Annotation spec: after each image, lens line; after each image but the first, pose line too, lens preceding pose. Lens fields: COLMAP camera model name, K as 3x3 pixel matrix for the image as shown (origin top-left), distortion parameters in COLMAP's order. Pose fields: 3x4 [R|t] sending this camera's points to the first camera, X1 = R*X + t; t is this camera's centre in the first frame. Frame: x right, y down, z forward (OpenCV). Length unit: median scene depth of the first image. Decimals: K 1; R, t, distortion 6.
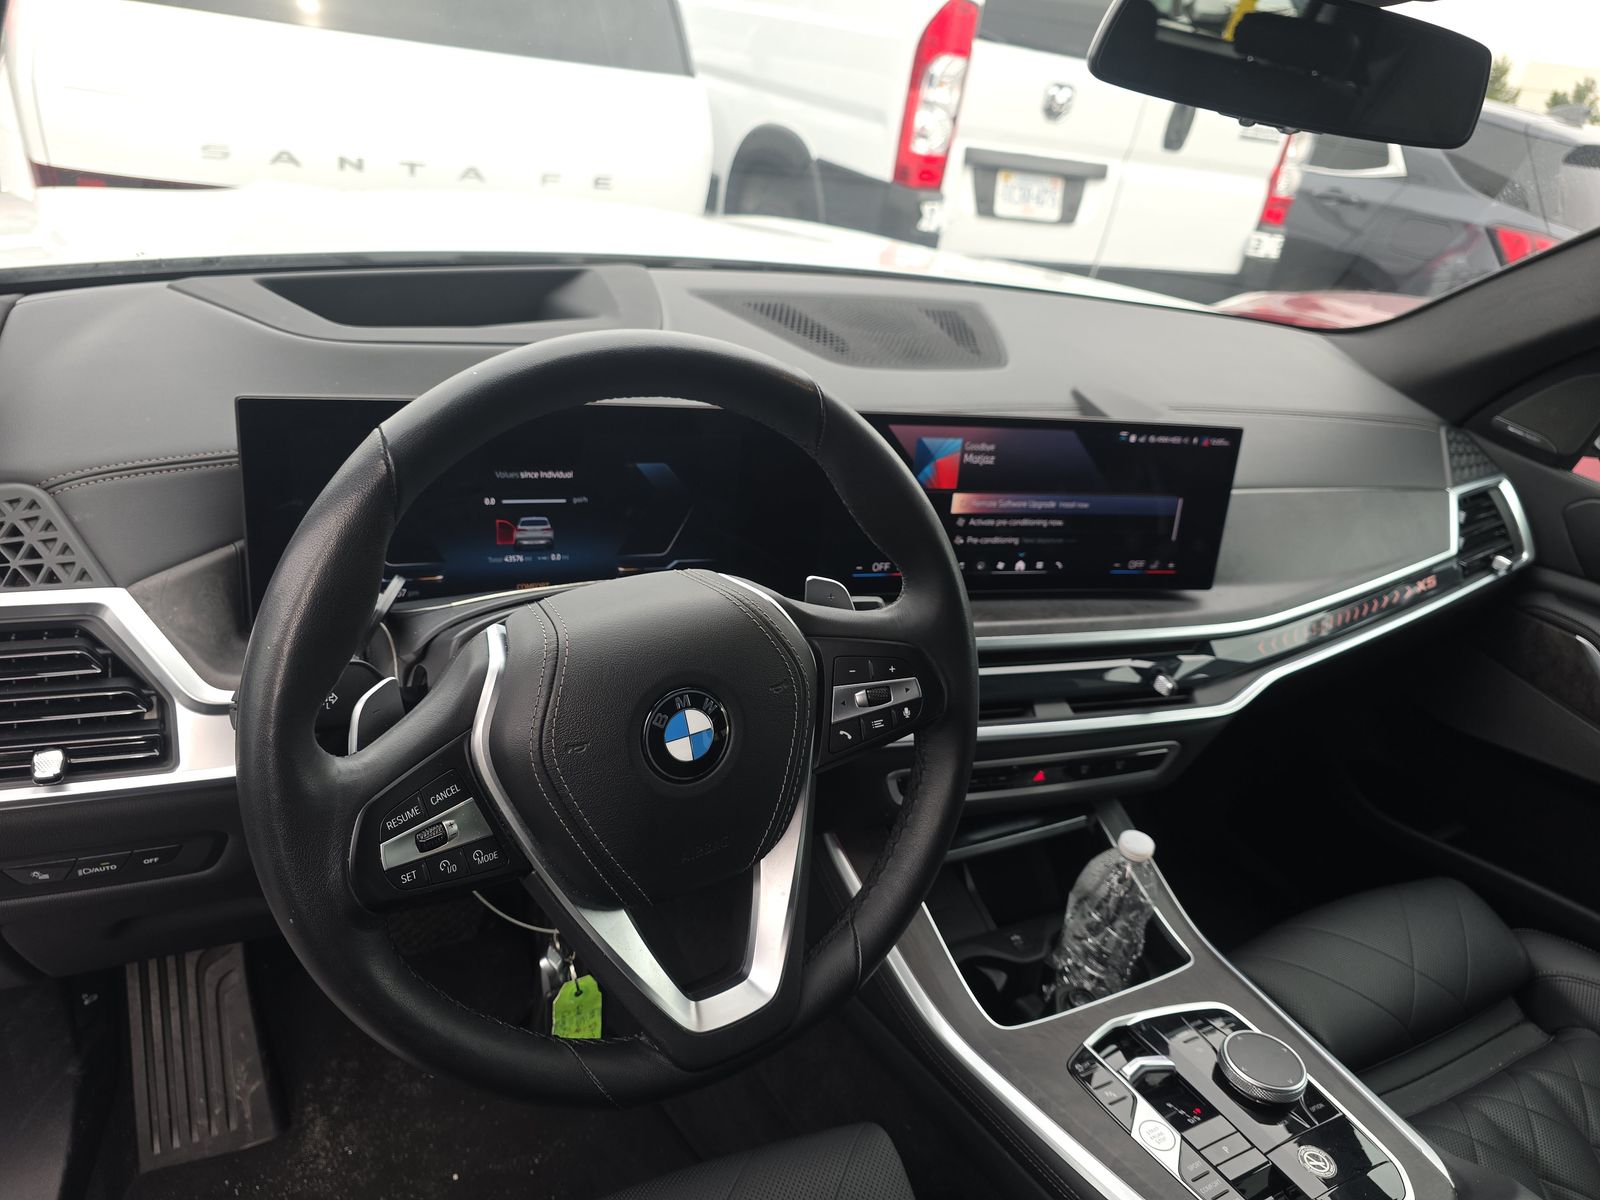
lens RADIAL K [[1088.6, 0, 795.9], [0, 1088.6, 602.7], [0, 0, 1]] dist [0.006565, 0.006415]
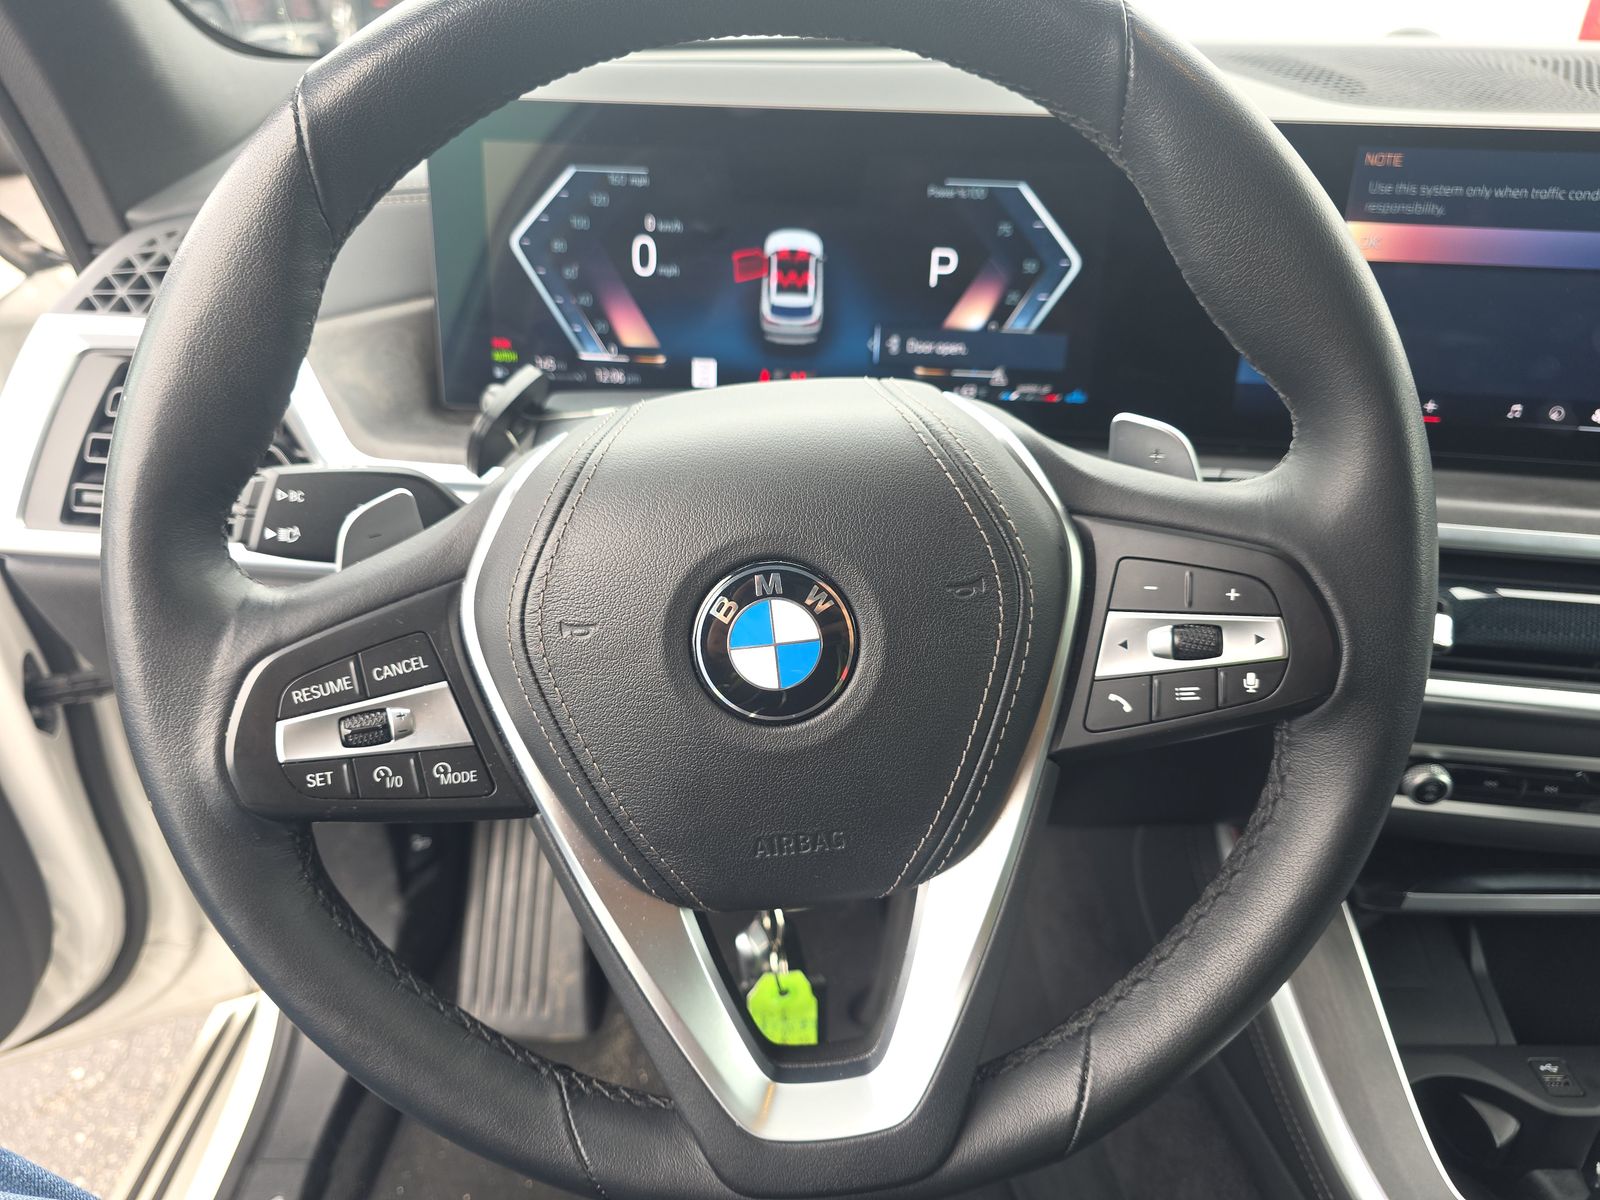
lens RADIAL K [[1088.6, 0, 806.7], [0, 1088.6, 601.9], [0, 0, 1]] dist [0.006565, 0.006415]
pose [[0.877087, 0.147964, -0.456974, 0.151905], [-0.118298, 0.988609, 0.093049, 0.040999], [0.465536, -0.027553, 0.884600, 0.458308]]
